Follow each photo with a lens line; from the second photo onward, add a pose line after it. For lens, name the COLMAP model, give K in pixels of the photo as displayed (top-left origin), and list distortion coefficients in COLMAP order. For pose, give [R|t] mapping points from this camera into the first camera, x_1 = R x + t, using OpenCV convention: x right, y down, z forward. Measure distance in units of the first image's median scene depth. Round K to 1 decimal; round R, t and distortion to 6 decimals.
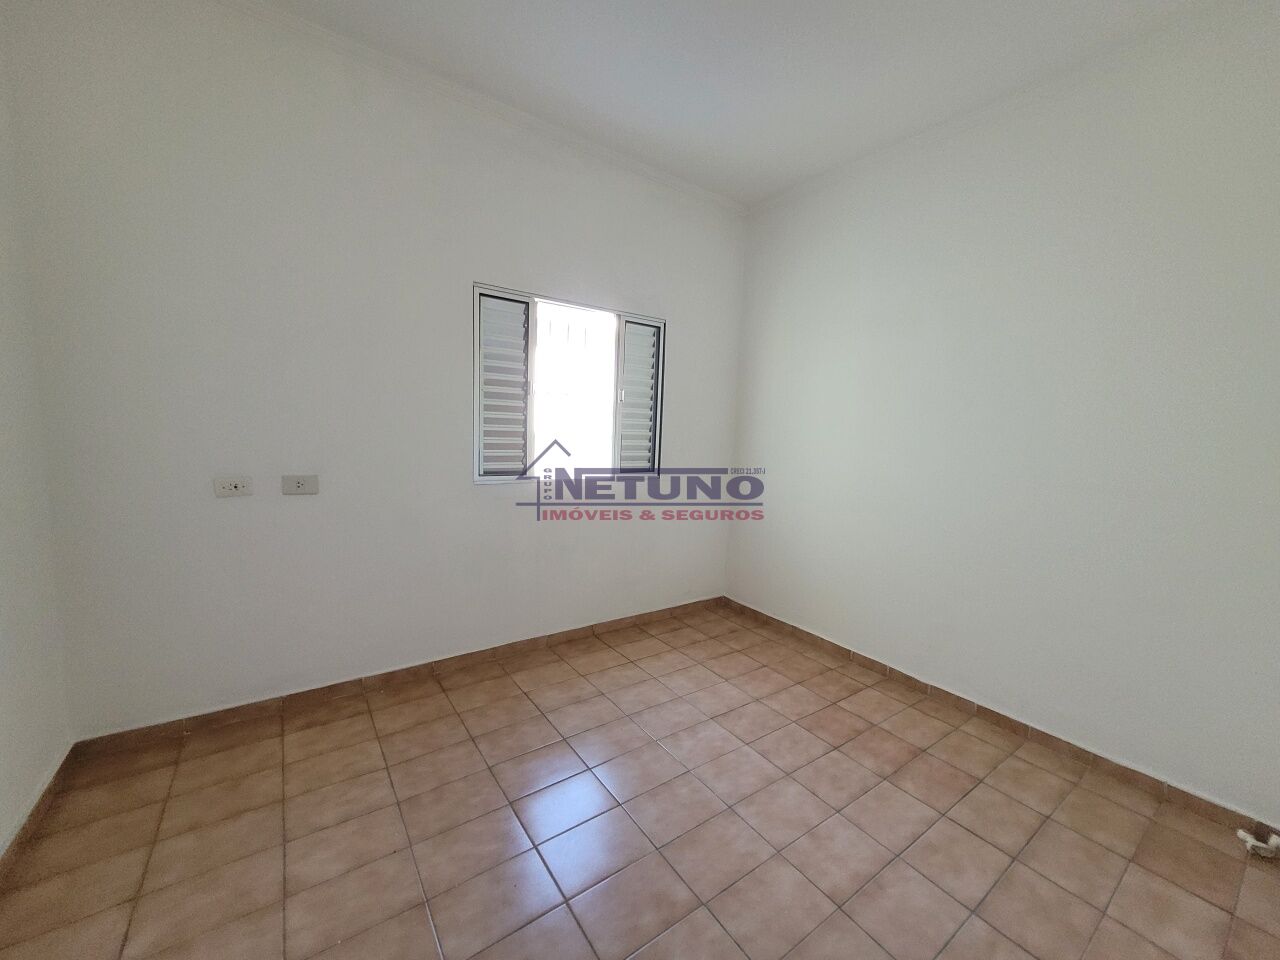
lens RADIAL K [[498.1, 0, 644.1], [0, 498.1, 481.4], [0, 0, 1]] dist [0.005299, 0.000258]
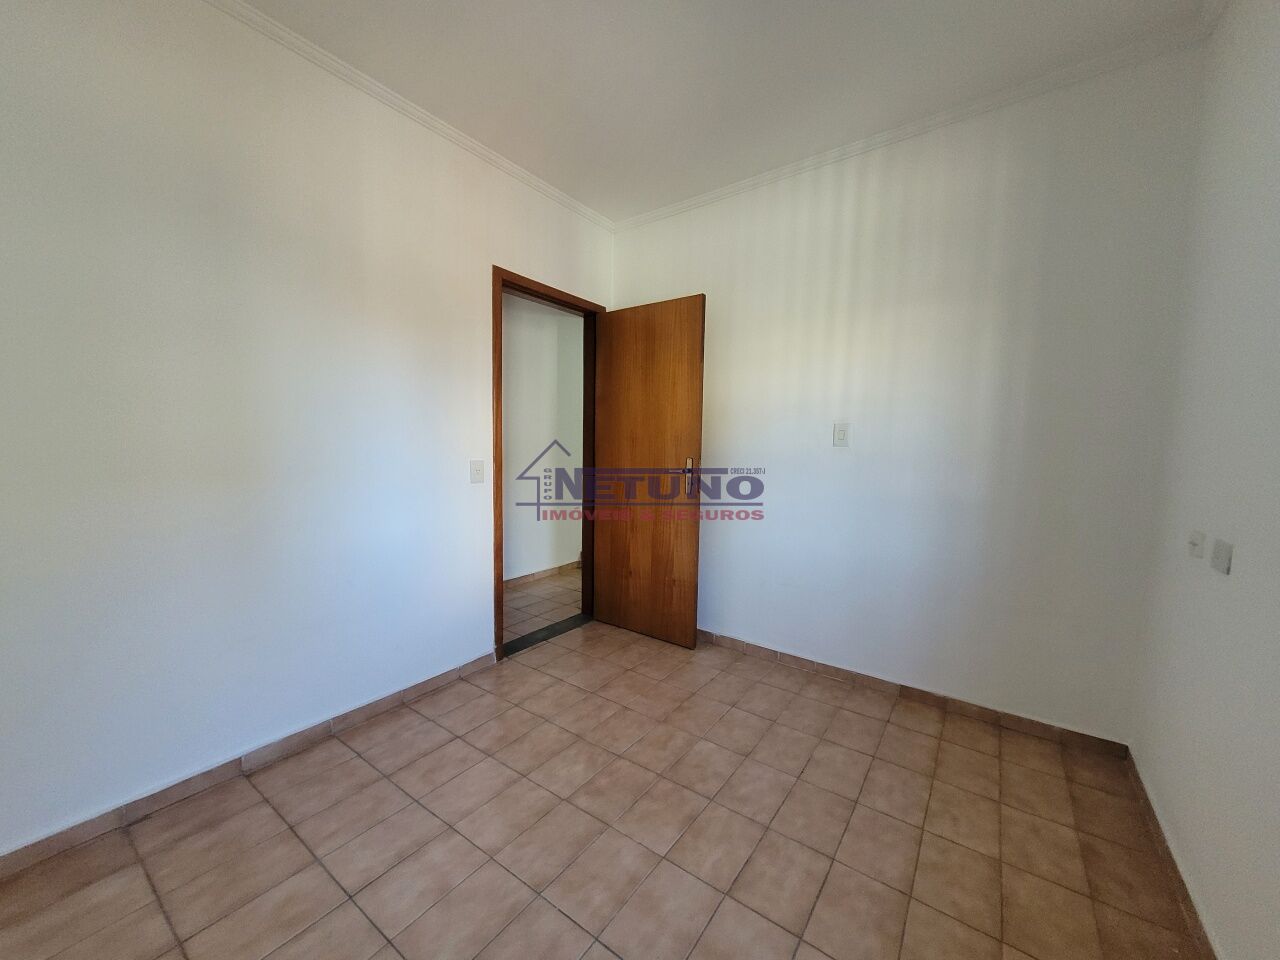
lens RADIAL K [[498.1, 0, 645.5], [0, 498.1, 480.2], [0, 0, 1]] dist [0.005299, 0.000258]
pose [[-0.943067, -0.034382, -0.330820, 0.323288], [-0.094269, 0.981486, 0.166727, -0.174691], [0.318963, 0.188421, -0.928849, 1.809205]]
